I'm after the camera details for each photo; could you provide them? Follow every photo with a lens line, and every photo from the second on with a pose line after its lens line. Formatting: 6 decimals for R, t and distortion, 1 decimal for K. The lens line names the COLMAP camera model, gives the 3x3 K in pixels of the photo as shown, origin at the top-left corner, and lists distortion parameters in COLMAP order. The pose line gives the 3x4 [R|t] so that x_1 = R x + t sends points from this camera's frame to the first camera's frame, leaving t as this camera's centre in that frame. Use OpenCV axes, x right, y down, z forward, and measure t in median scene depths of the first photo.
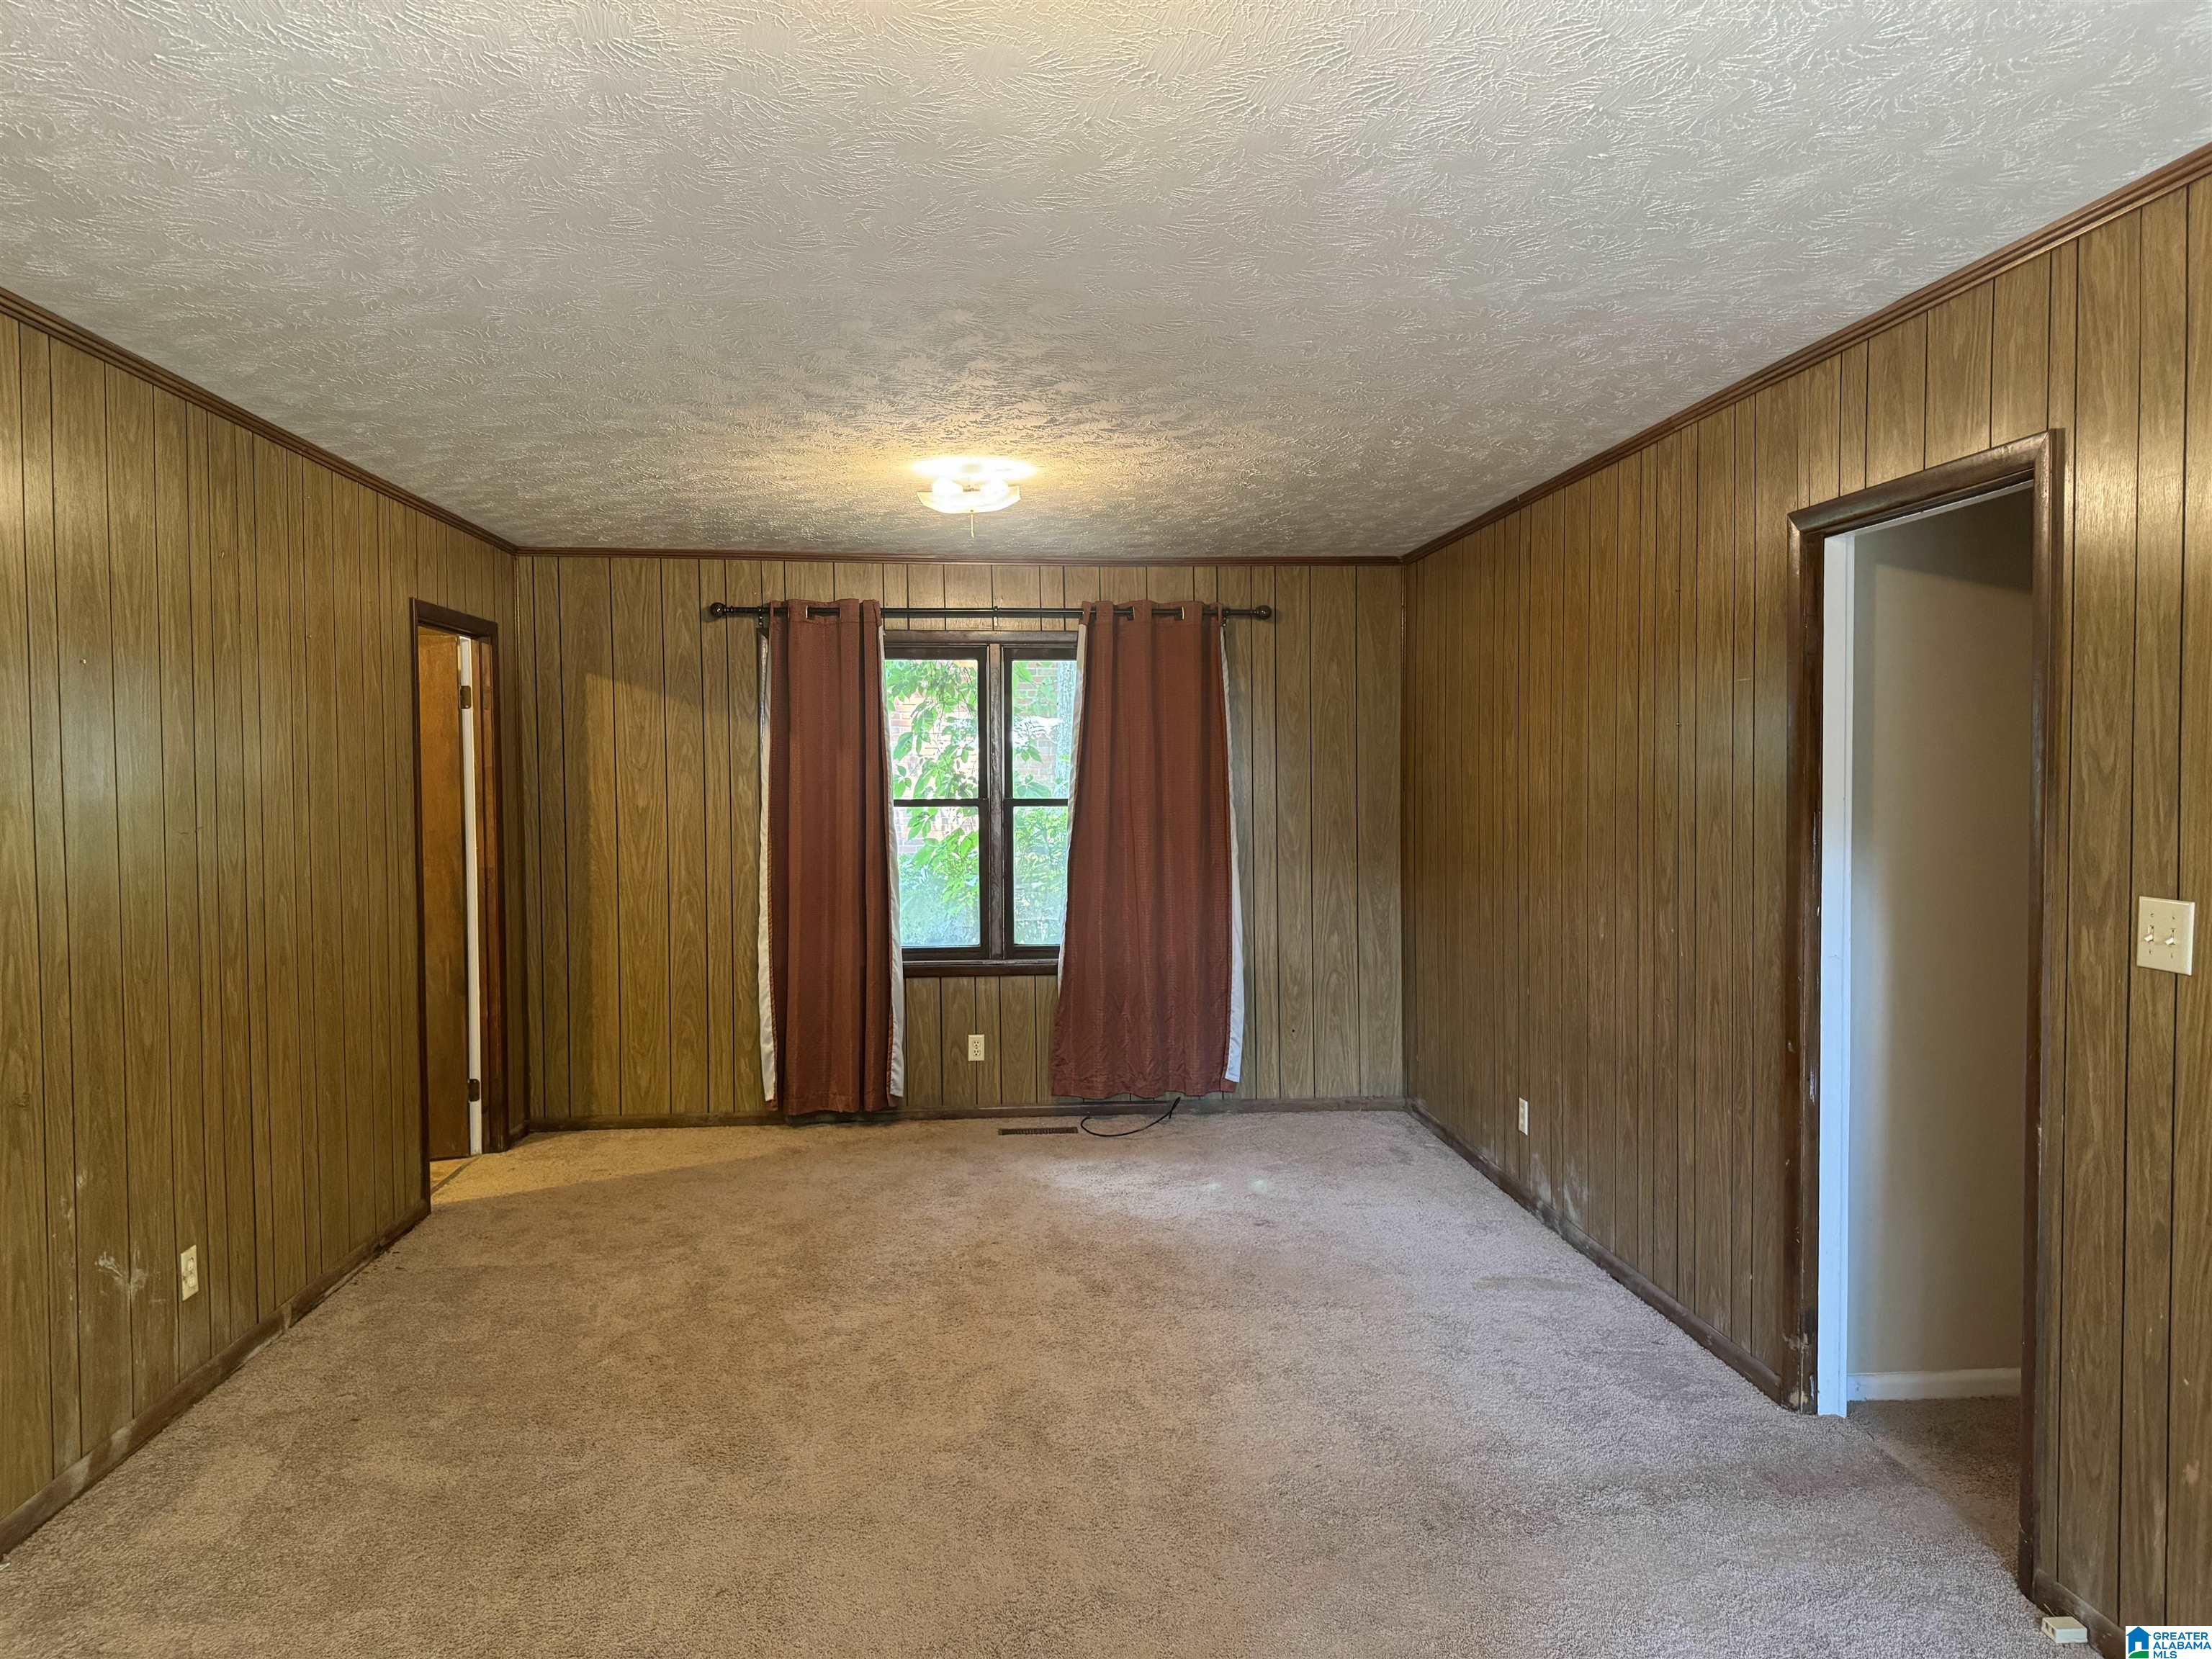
lens RADIAL K [[1566.0, 0, 1102.5], [0, 1566.0, 820.7], [0, 0, 1]] dist [0.076912, -0.089051]
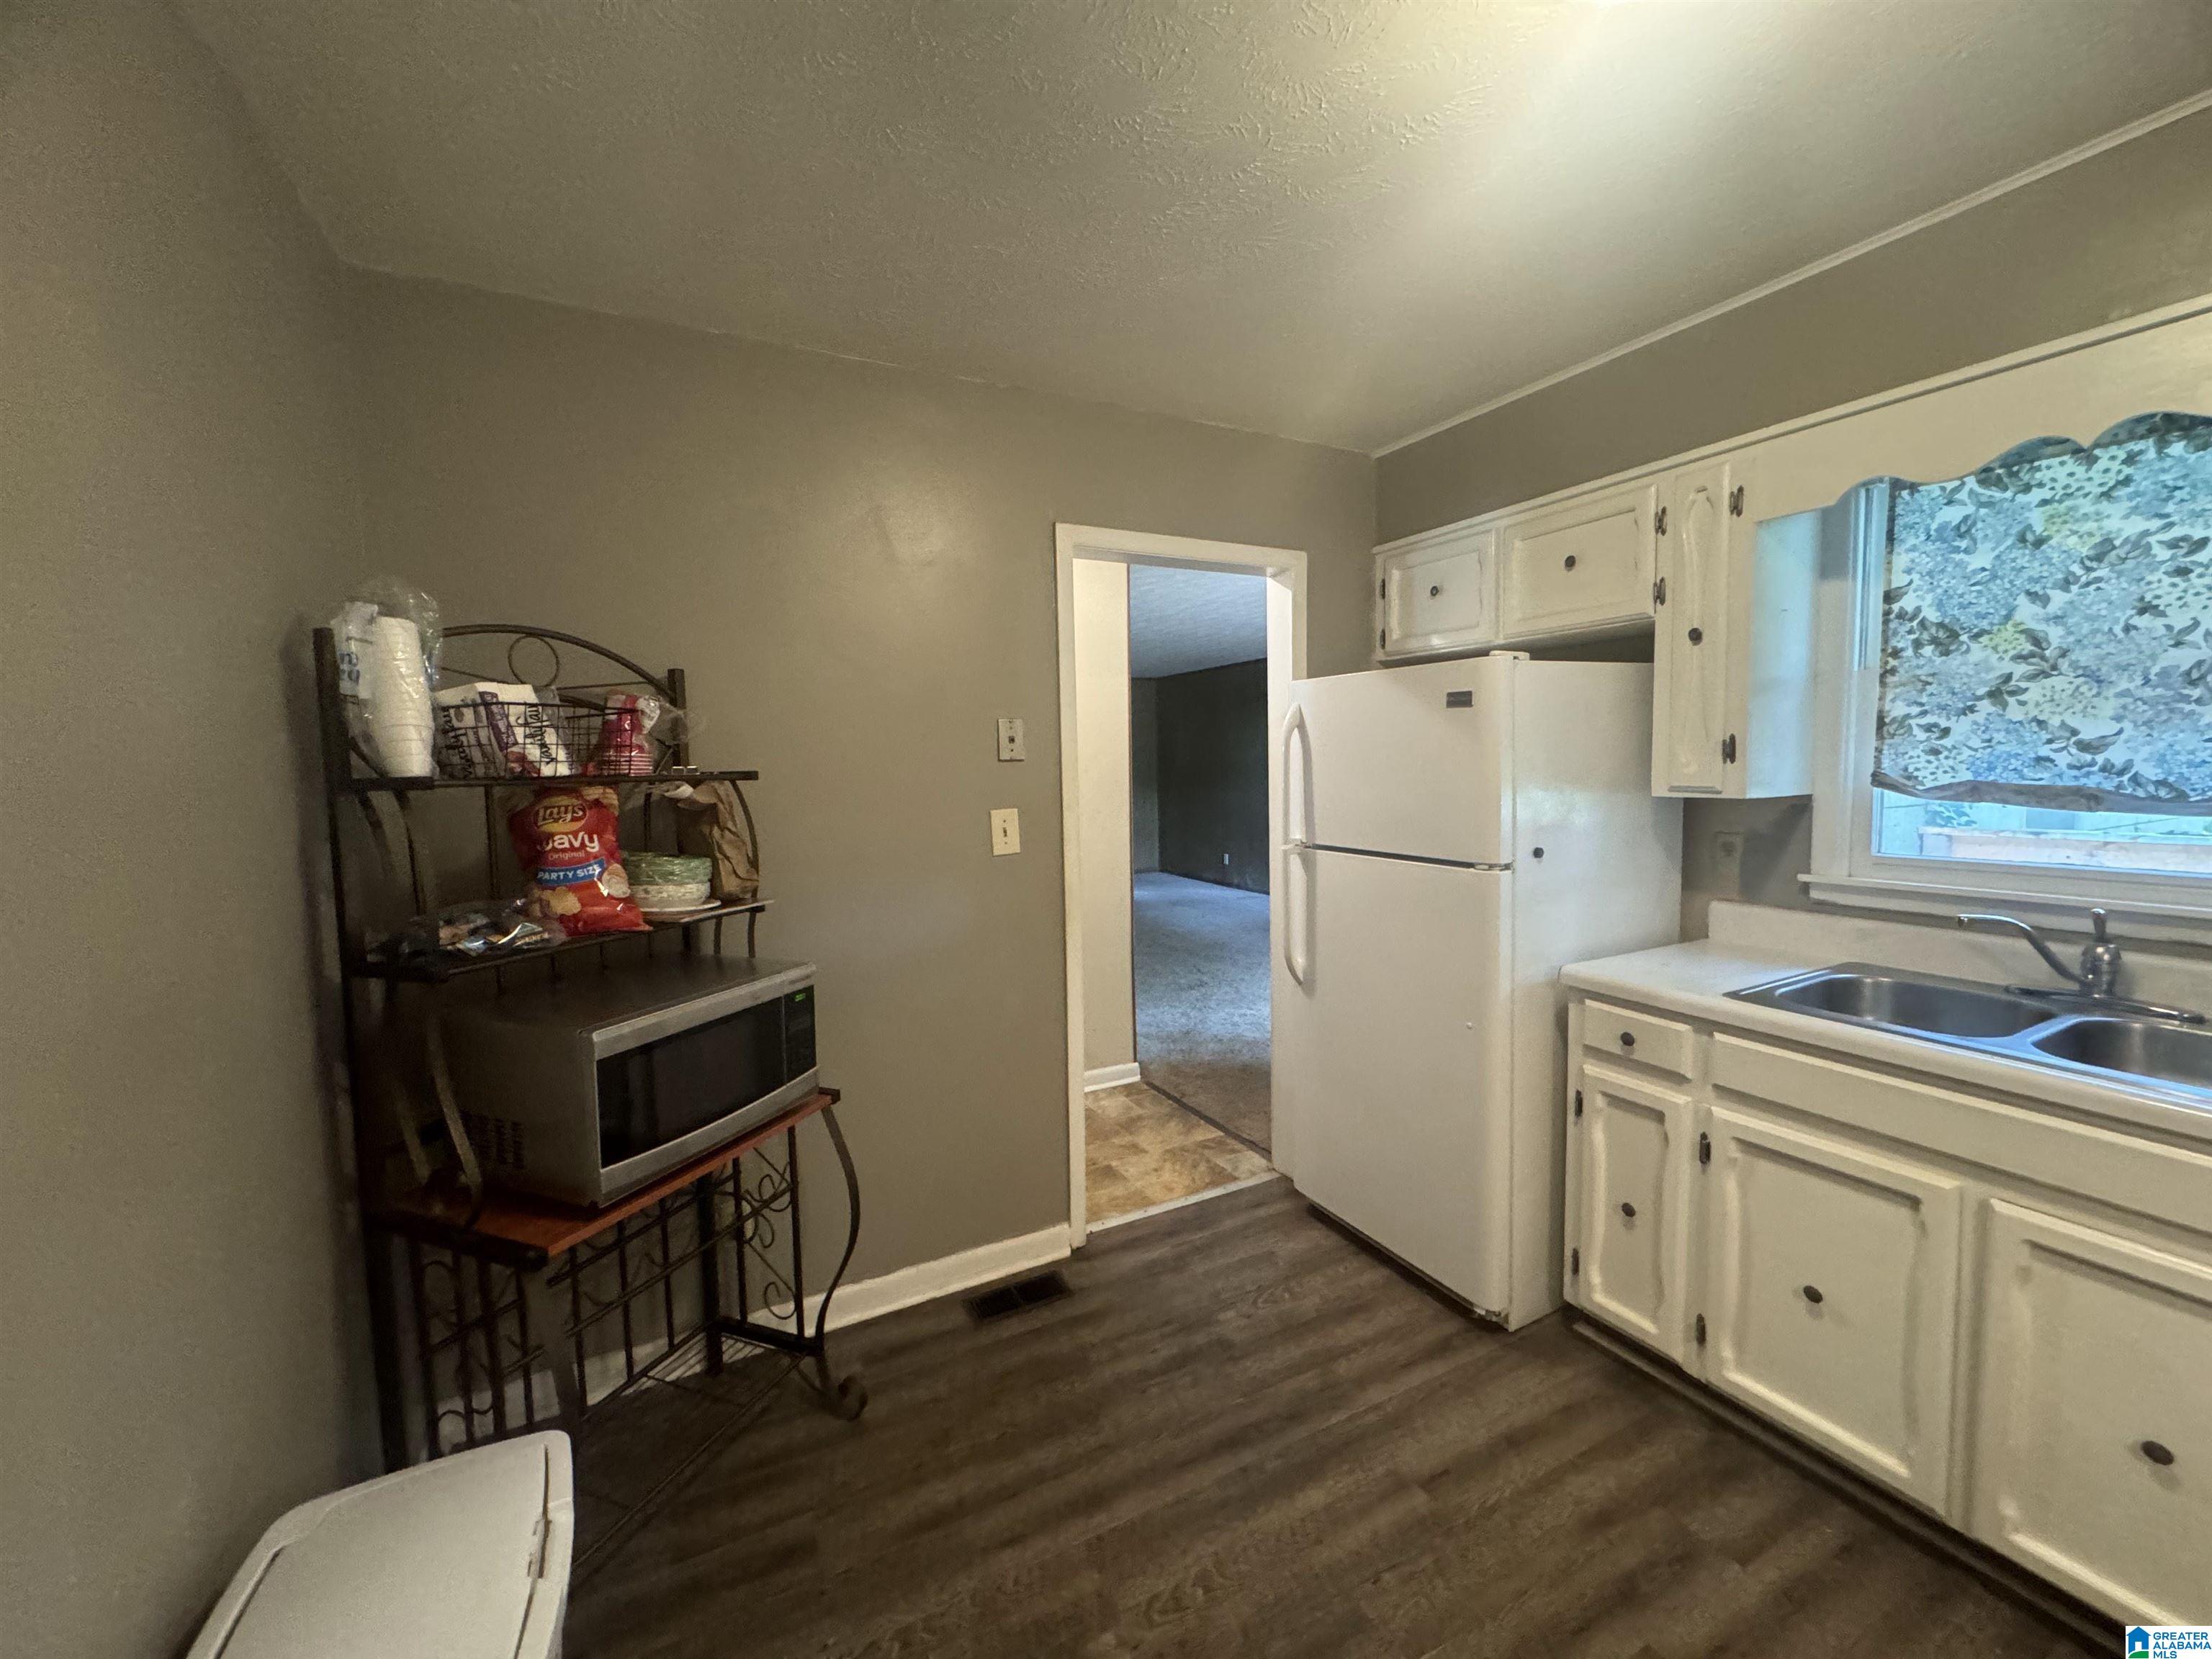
lens RADIAL K [[885.0, 0, 1102.0], [0, 885.0, 824.4], [0, 0, 1]] dist [-0.002839, 0.000402]
pose [[0.925442, -0.042197, 0.376532, -0.722021], [0.027182, 0.998612, 0.045105, 0.033102], [-0.377913, -0.031507, 0.925305, -0.631446]]
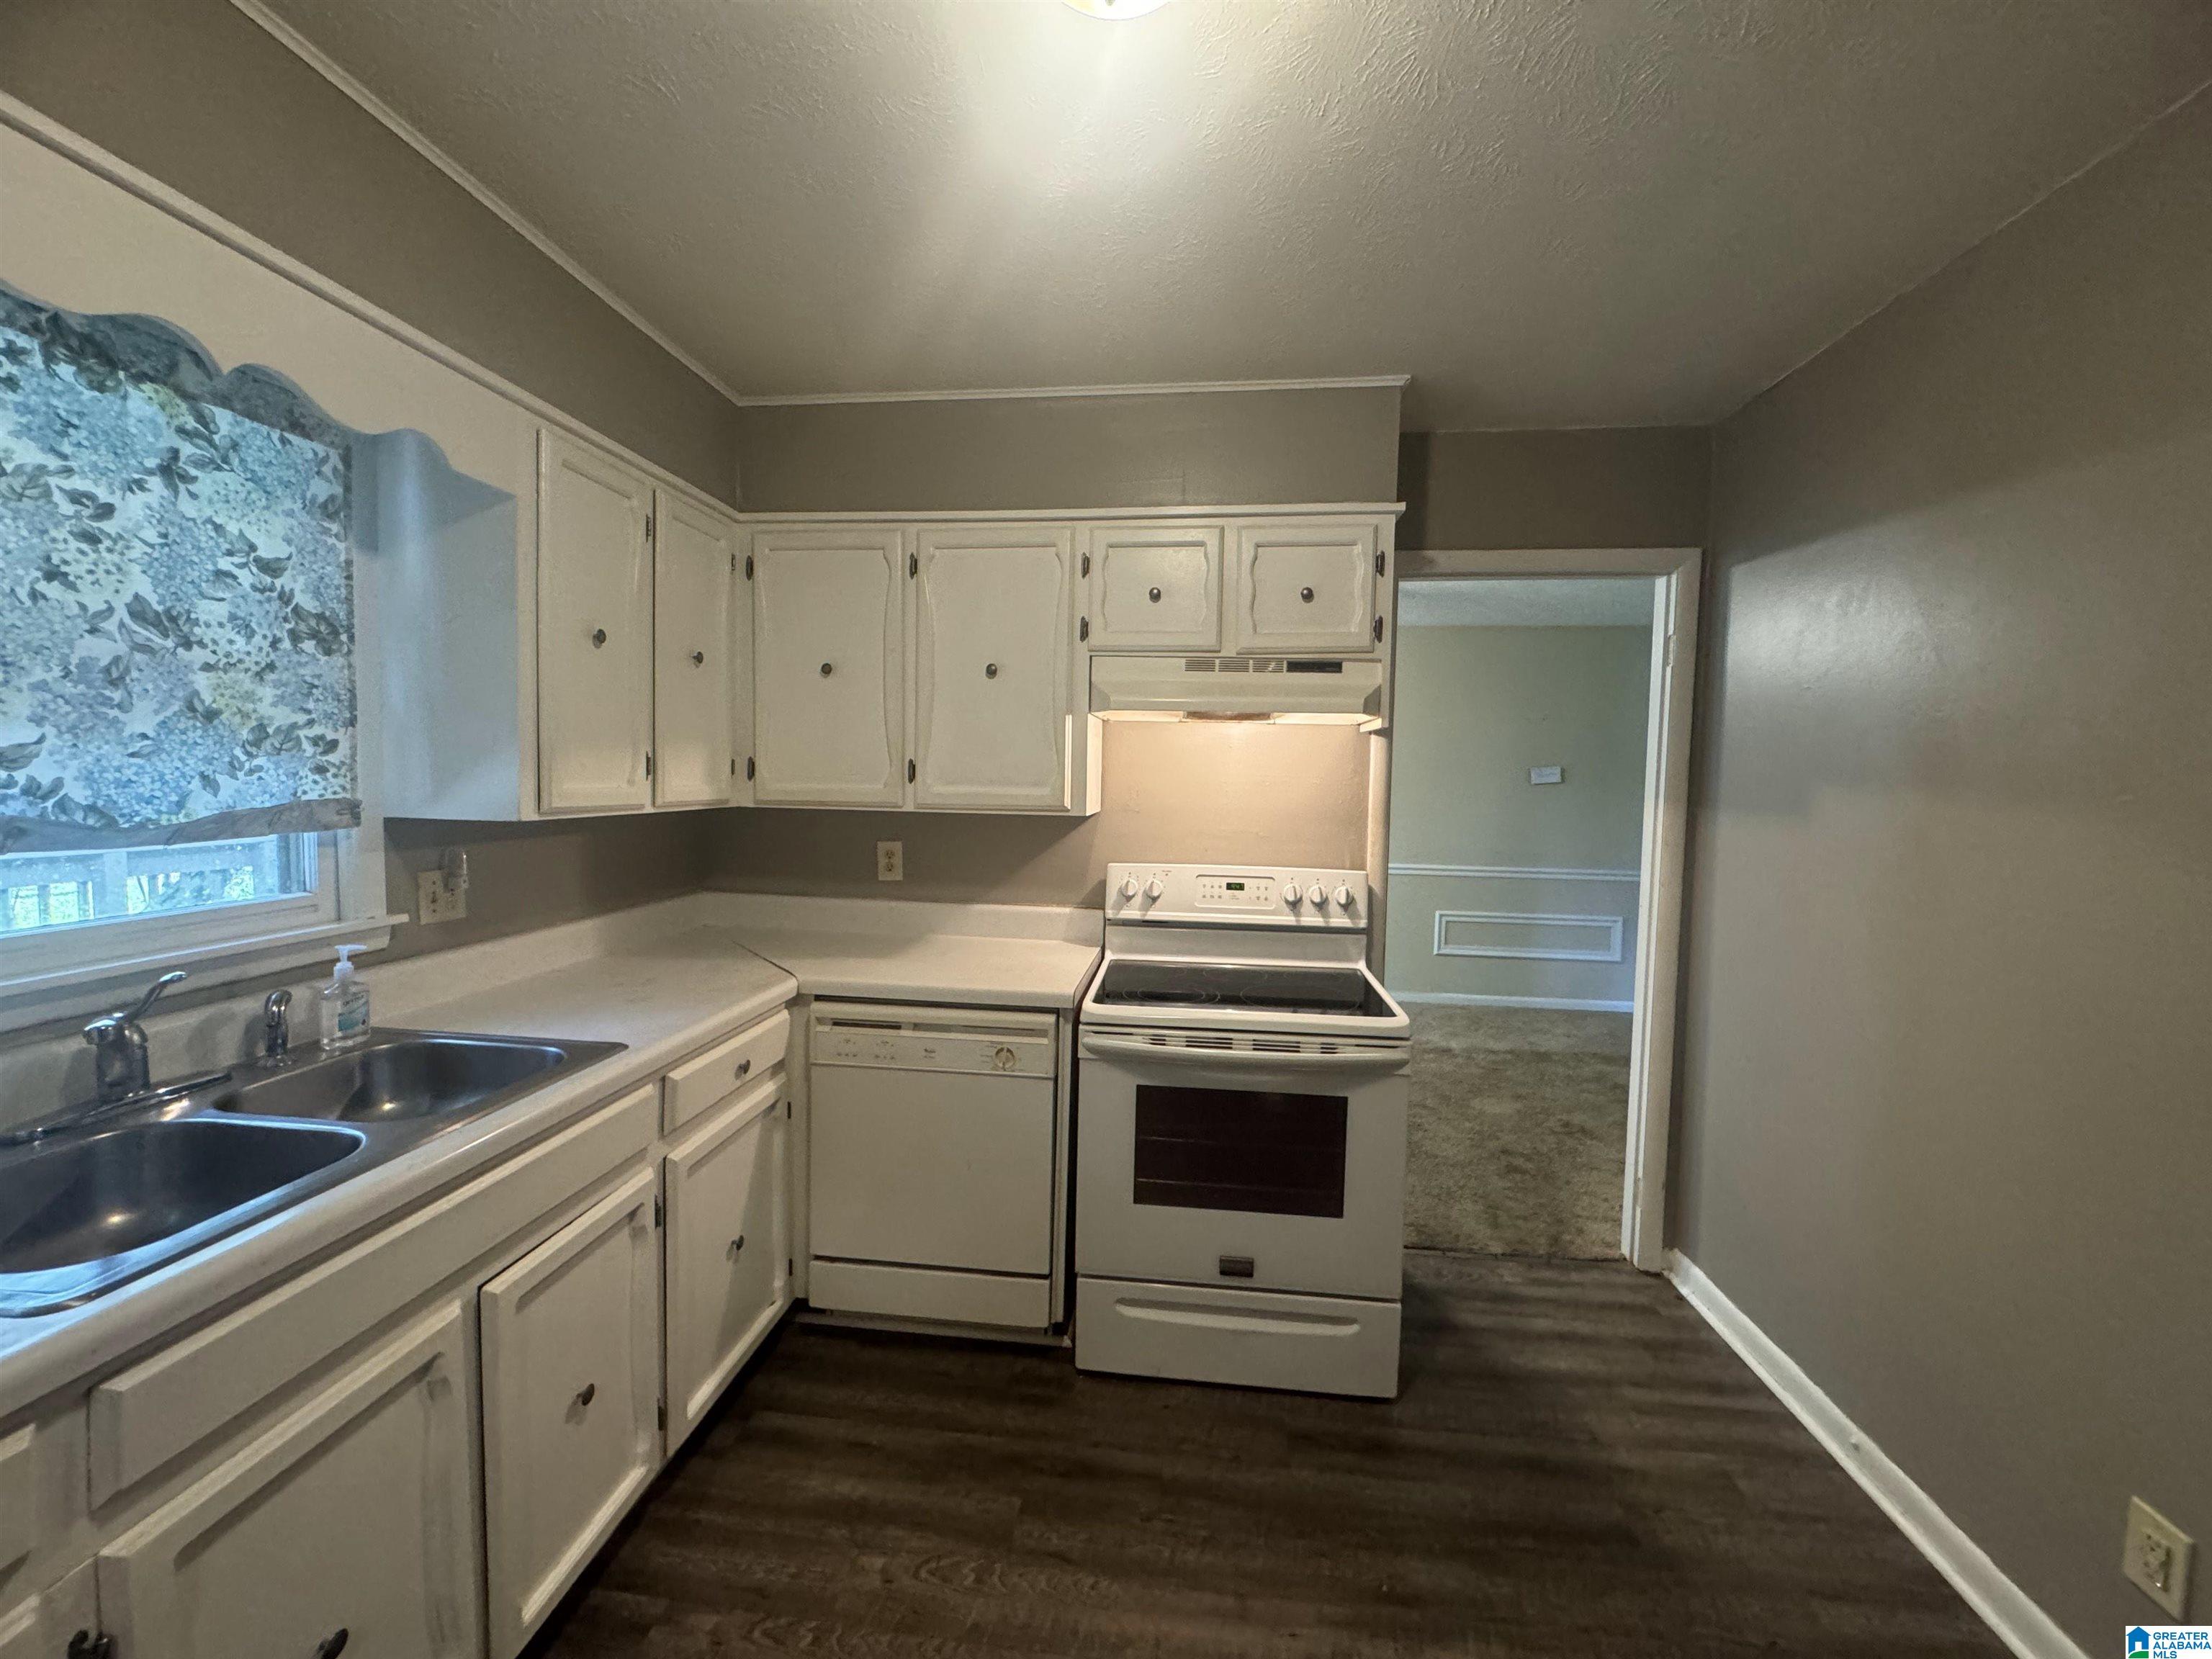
lens RADIAL K [[885.0, 0, 1107.9], [0, 885.0, 825.5], [0, 0, 1]] dist [-0.002839, 0.000402]
pose [[-0.981365, -0.026132, 0.190368, -0.561974], [-0.010138, 0.996371, 0.084507, 0.023372], [-0.191885, 0.081003, -0.978069, -0.271390]]
